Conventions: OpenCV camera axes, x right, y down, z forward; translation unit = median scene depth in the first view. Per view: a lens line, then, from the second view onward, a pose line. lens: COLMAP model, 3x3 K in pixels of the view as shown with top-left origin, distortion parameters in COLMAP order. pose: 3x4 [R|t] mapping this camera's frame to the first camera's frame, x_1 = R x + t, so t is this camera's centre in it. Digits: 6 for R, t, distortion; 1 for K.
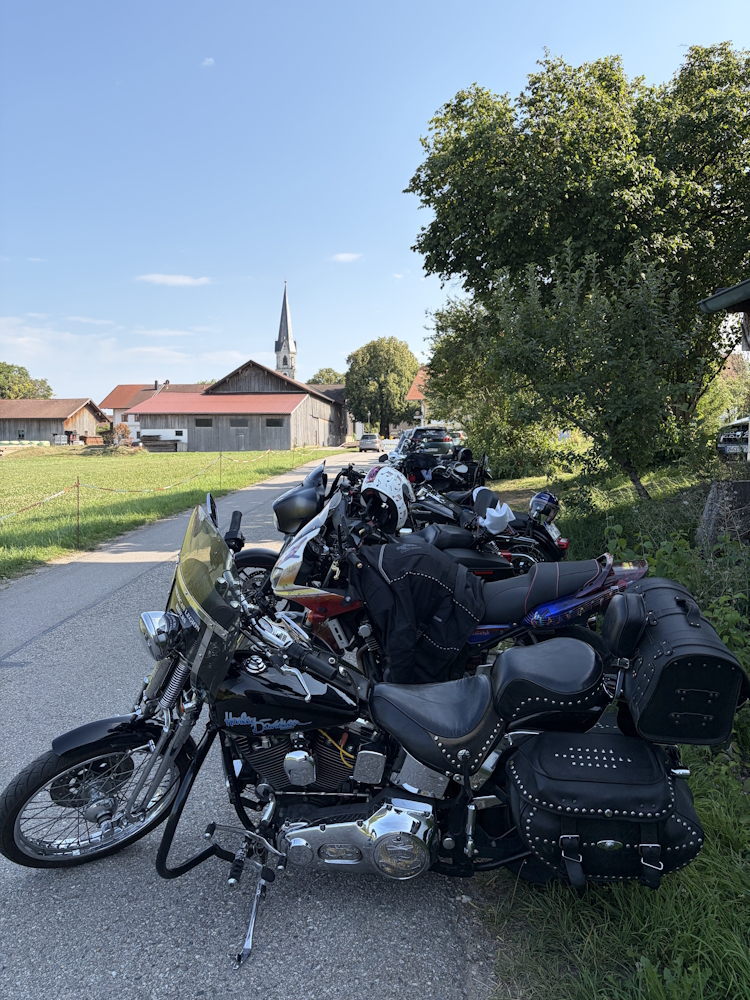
lens RADIAL K [[741.5, 0, 375.0], [0, 741.5, 500.0], [0, 0, 1]] dist [0.013202, 0.002598]
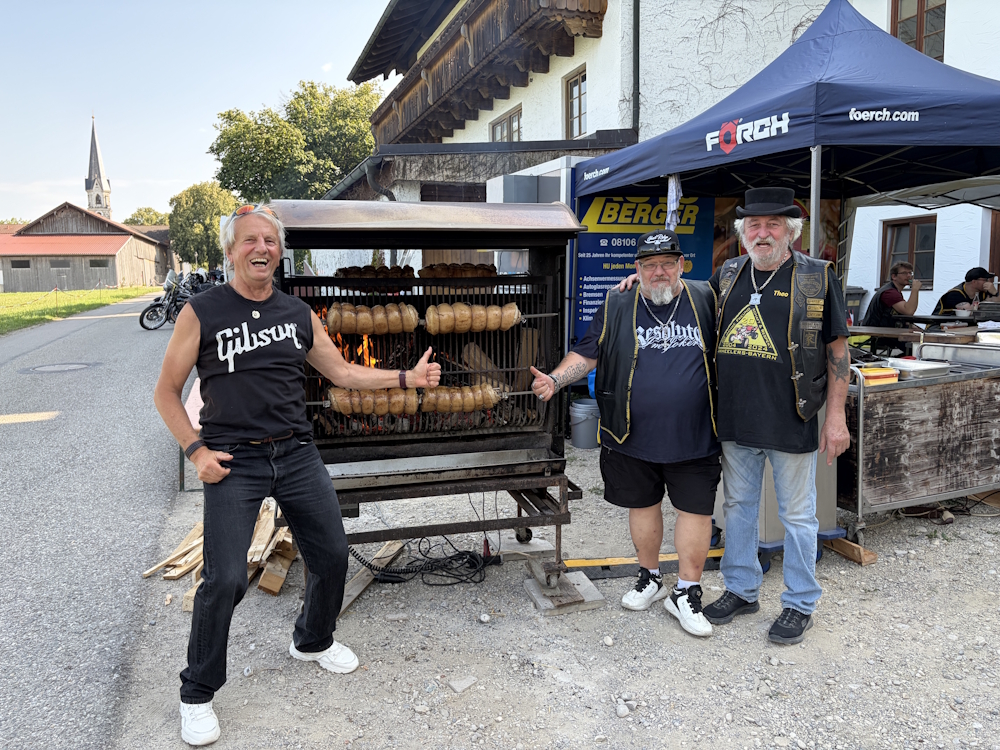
lens RADIAL K [[741.5, 0, 500.0], [0, 741.5, 375.0], [0, 0, 1]] dist [0.013202, 0.002598]
pose [[0.930382, -0.063877, 0.360983, 0.001424], [0.047023, 0.997362, 0.055291, 0.019022], [-0.363563, -0.034467, 0.930932, -0.169823]]
